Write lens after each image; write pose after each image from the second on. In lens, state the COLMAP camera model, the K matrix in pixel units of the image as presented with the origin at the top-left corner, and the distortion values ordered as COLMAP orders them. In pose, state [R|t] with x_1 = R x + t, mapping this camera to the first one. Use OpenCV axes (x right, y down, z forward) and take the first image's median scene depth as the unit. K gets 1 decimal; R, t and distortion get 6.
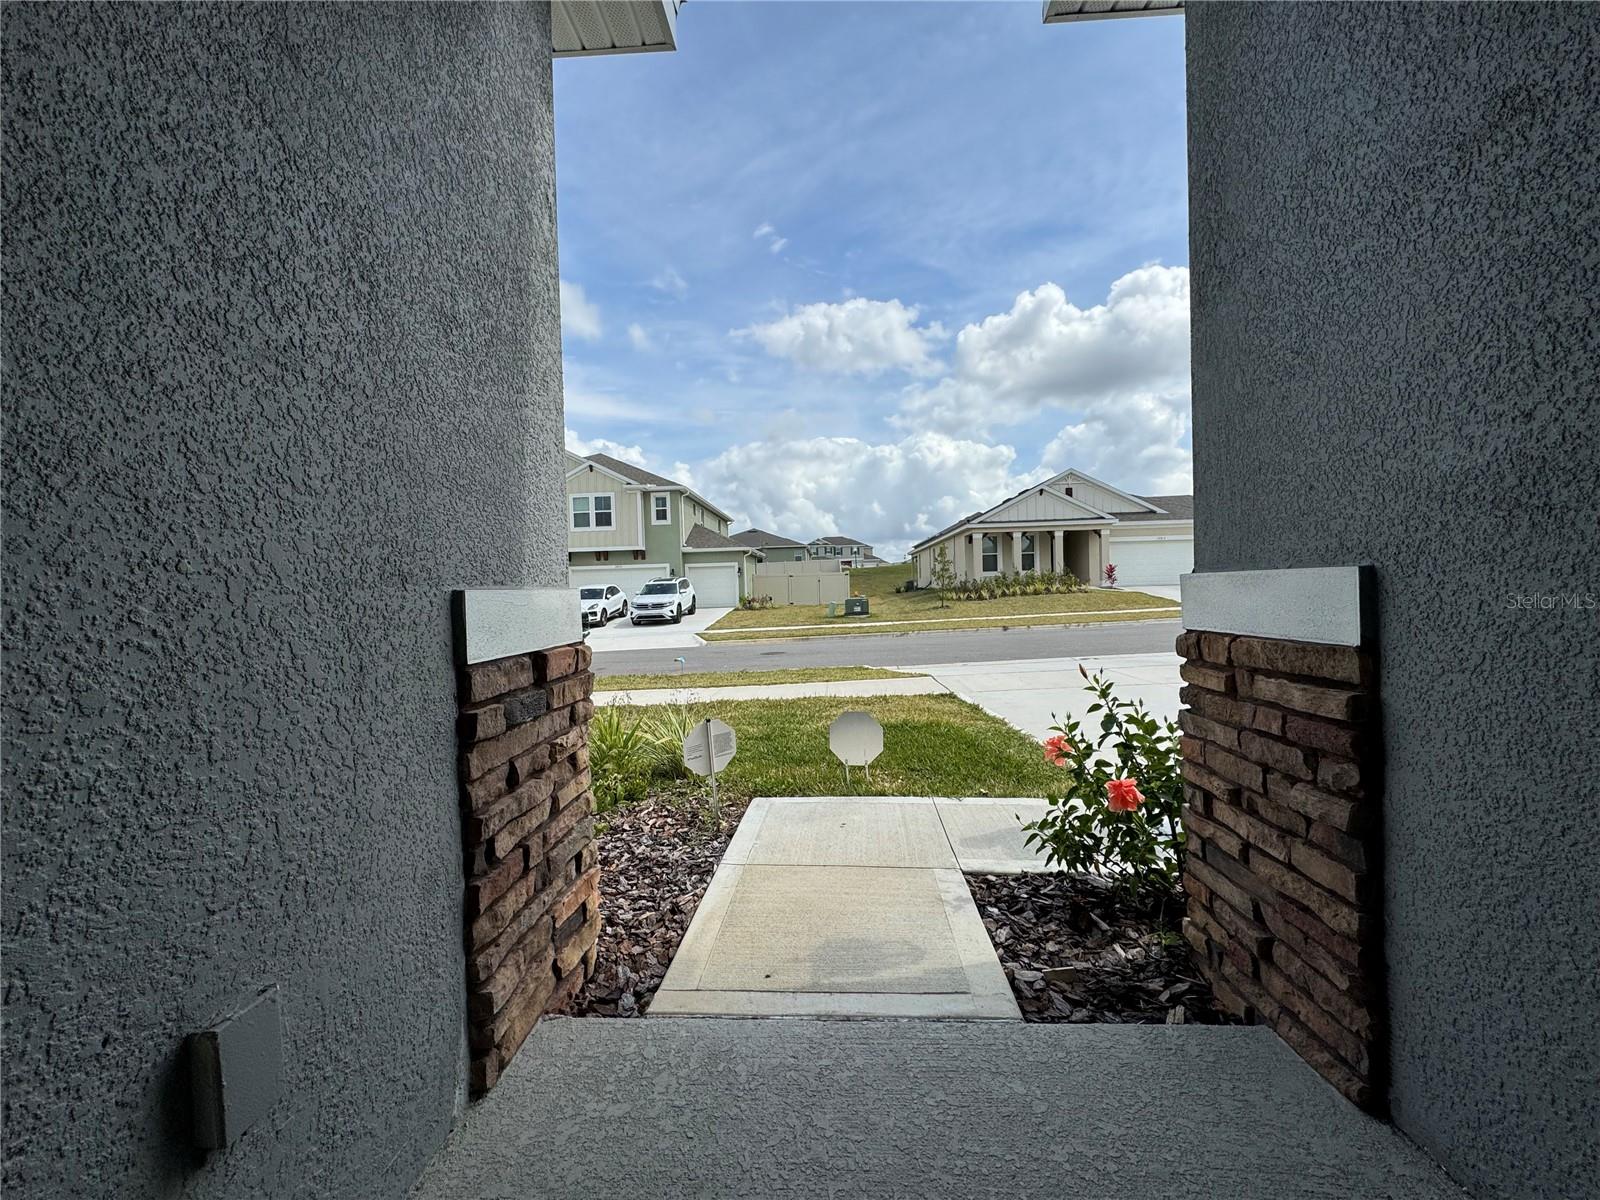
lens RADIAL K [[636.9, 0, 800.0], [0, 636.9, 600.0], [0, 0, 1]] dist [-0.000076, -0.000004]
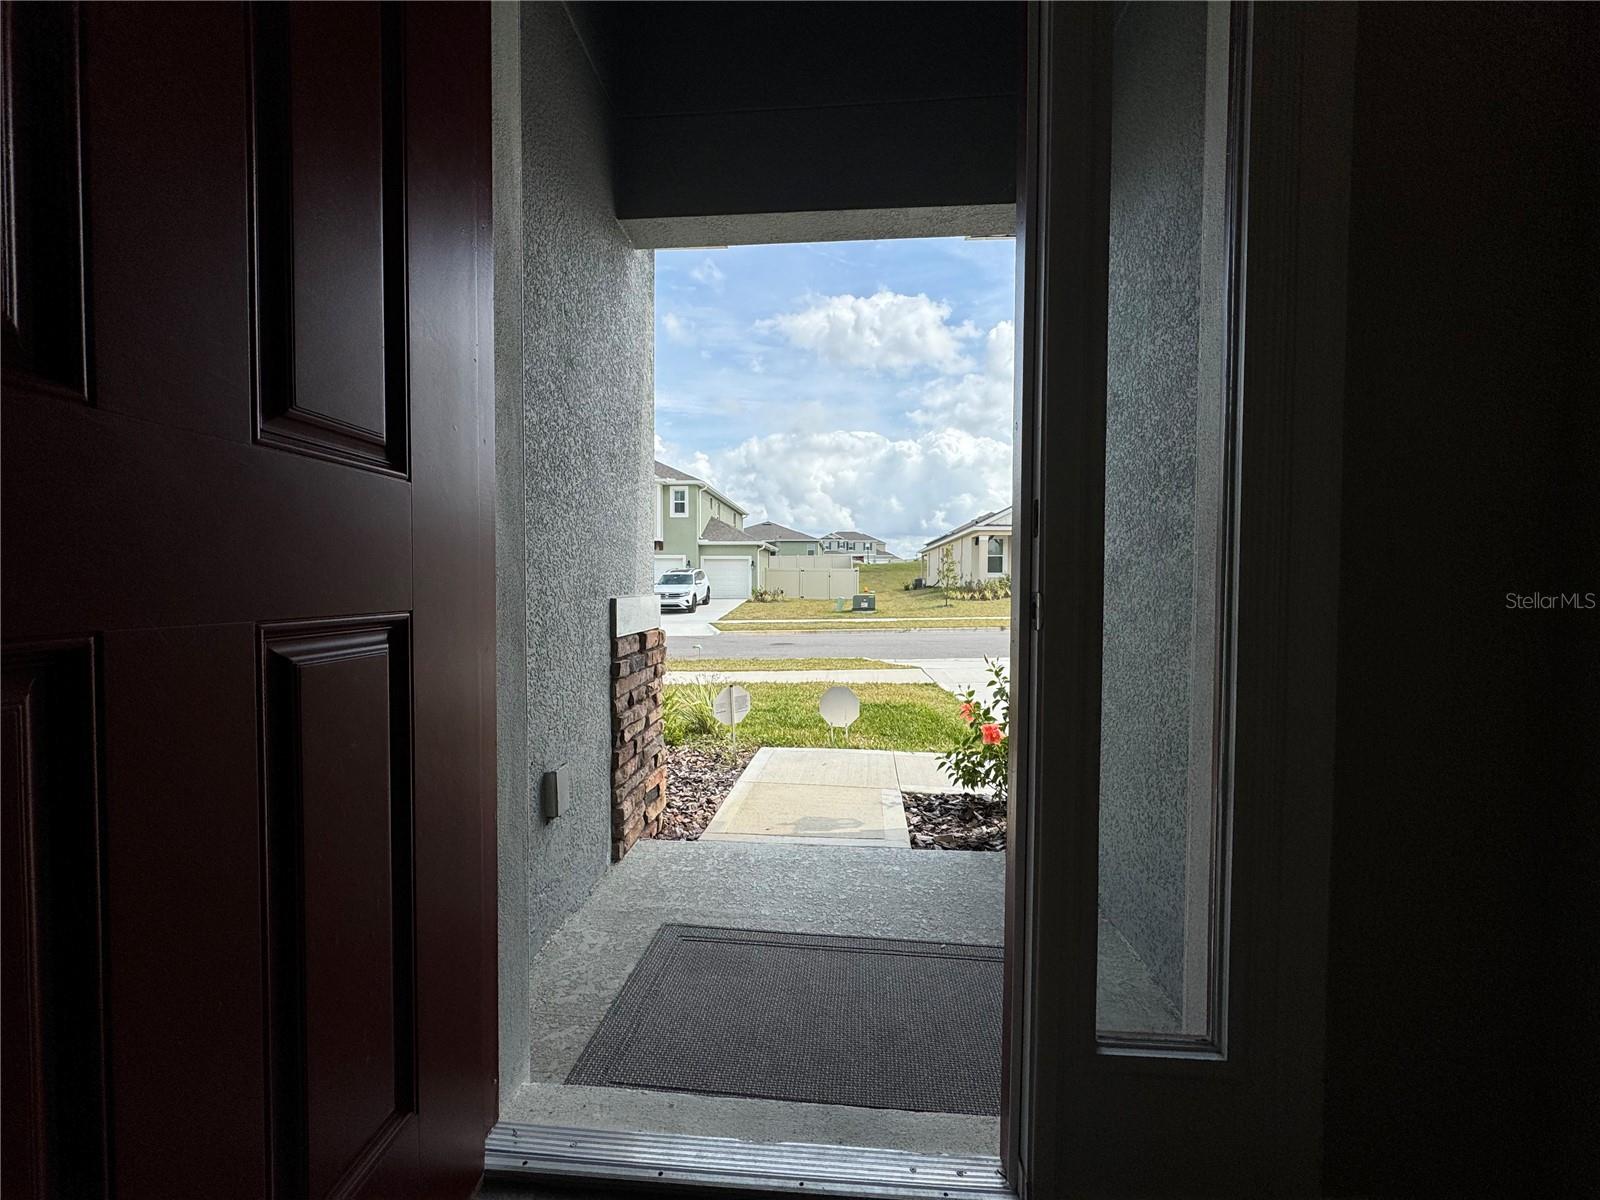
lens RADIAL K [[636.9, 0, 800.0], [0, 636.9, 600.0], [0, 0, 1]] dist [-0.000076, -0.000004]
pose [[0.999268, 0.033683, -0.018143, 0.025293], [-0.033472, 0.999370, 0.011793, -0.021606], [0.018529, -0.011177, 0.999766, -0.375625]]
